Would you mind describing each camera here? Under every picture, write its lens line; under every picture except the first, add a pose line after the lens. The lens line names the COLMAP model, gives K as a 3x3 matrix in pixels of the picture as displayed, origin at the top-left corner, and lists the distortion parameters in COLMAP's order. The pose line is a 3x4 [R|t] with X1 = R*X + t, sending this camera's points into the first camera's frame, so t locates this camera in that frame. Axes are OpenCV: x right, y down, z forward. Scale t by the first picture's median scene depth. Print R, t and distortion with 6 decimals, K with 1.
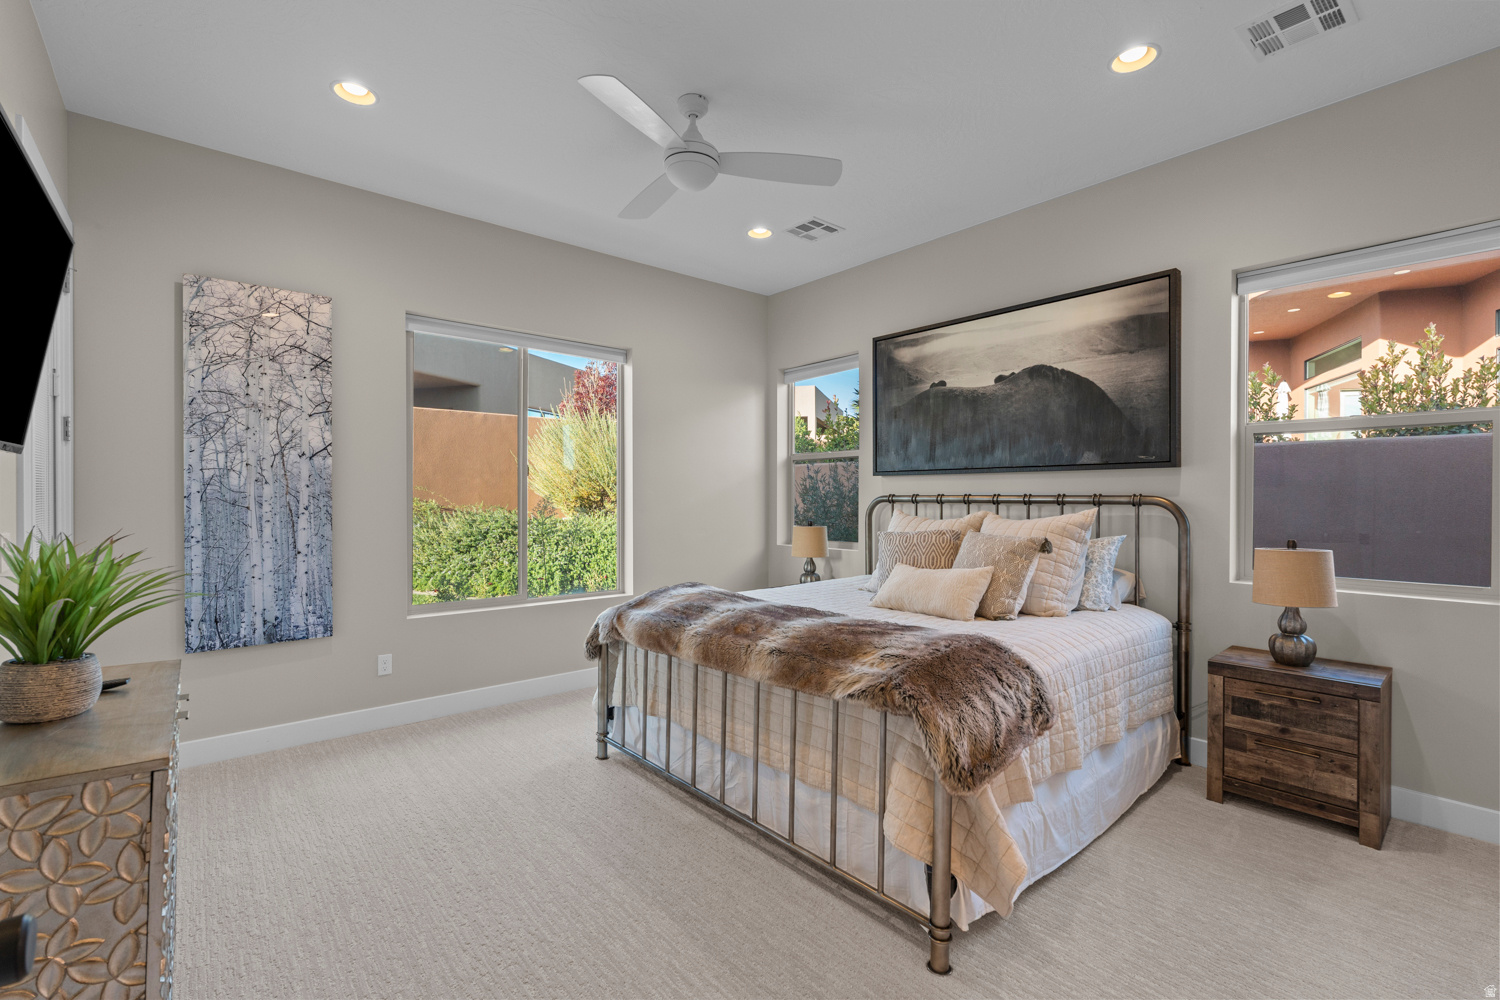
lens RADIAL K [[668.9, 0, 750.0], [0, 668.9, 500.0], [0, 0, 1]] dist [-0.010811, 0.000241]
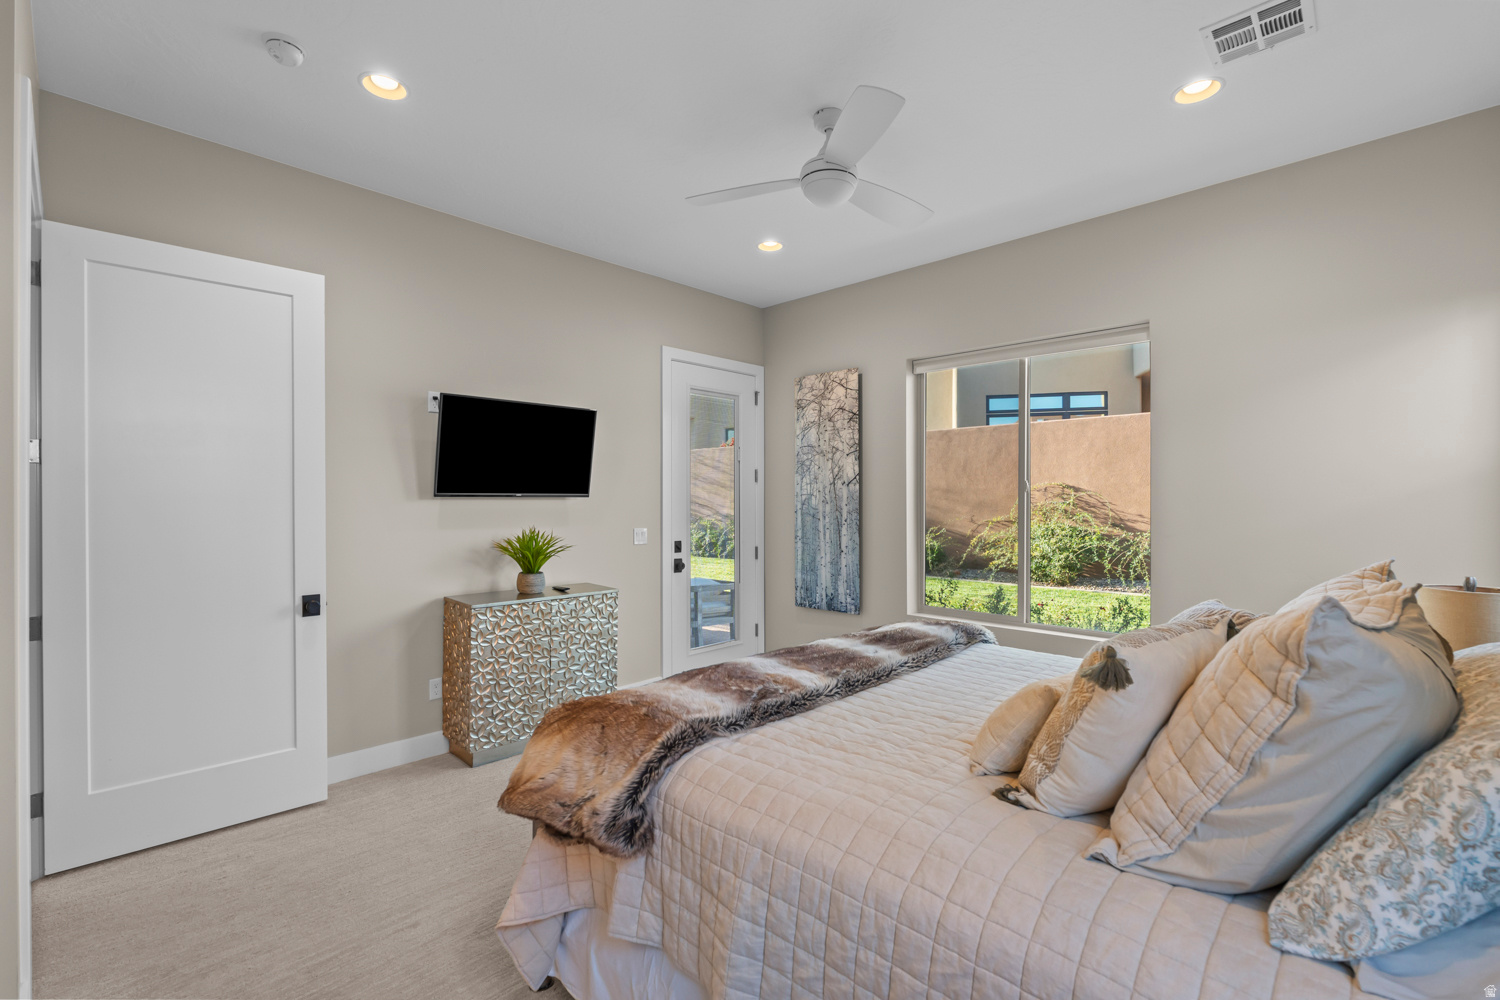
lens RADIAL K [[668.9, 0, 750.0], [0, 668.9, 500.0], [0, 0, 1]] dist [-0.010811, 0.000241]
pose [[0.081095, -0.007068, -0.996681, 0.761087], [-0.005586, 0.999956, -0.007546, -0.019877], [0.996691, 0.006180, 0.081052, 0.701546]]
